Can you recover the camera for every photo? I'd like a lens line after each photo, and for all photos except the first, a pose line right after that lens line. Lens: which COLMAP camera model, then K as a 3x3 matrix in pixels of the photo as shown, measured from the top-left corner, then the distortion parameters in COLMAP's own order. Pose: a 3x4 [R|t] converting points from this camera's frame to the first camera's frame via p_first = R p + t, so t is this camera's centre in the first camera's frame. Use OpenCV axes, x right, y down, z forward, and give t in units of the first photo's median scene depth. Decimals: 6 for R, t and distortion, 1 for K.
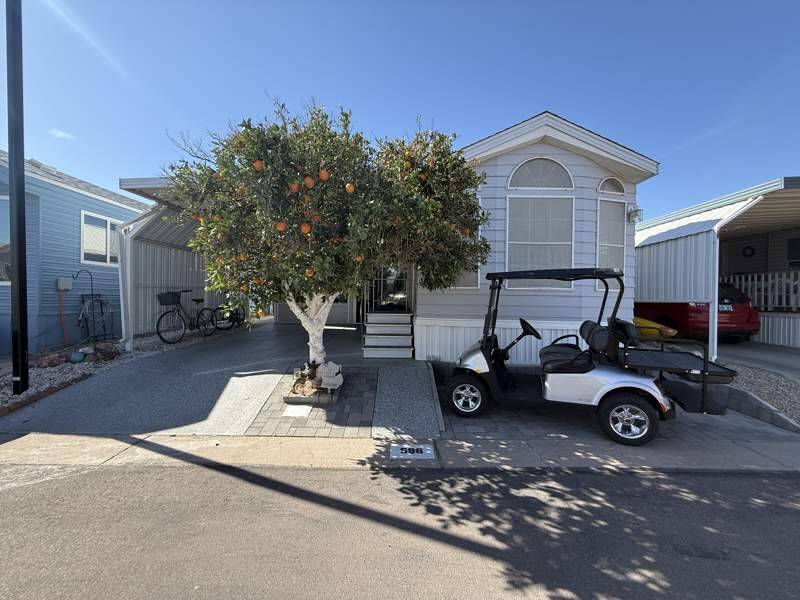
lens RADIAL K [[319.2, 0, 397.5], [0, 319.2, 299.8], [0, 0, 1]] dist [0.000433, 0.000006]
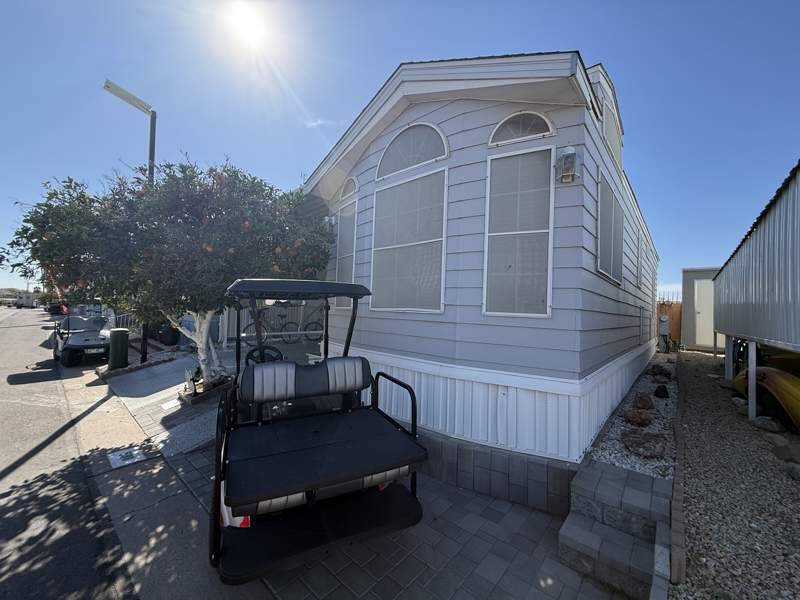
lens RADIAL K [[319.2, 0, 397.5], [0, 319.2, 299.8], [0, 0, 1]] dist [0.000433, 0.000006]
pose [[0.750890, -0.008314, -0.660374, 1.541127], [-0.028626, 0.998571, -0.045122, -0.042901], [0.659806, 0.052785, 0.749580, 0.799082]]
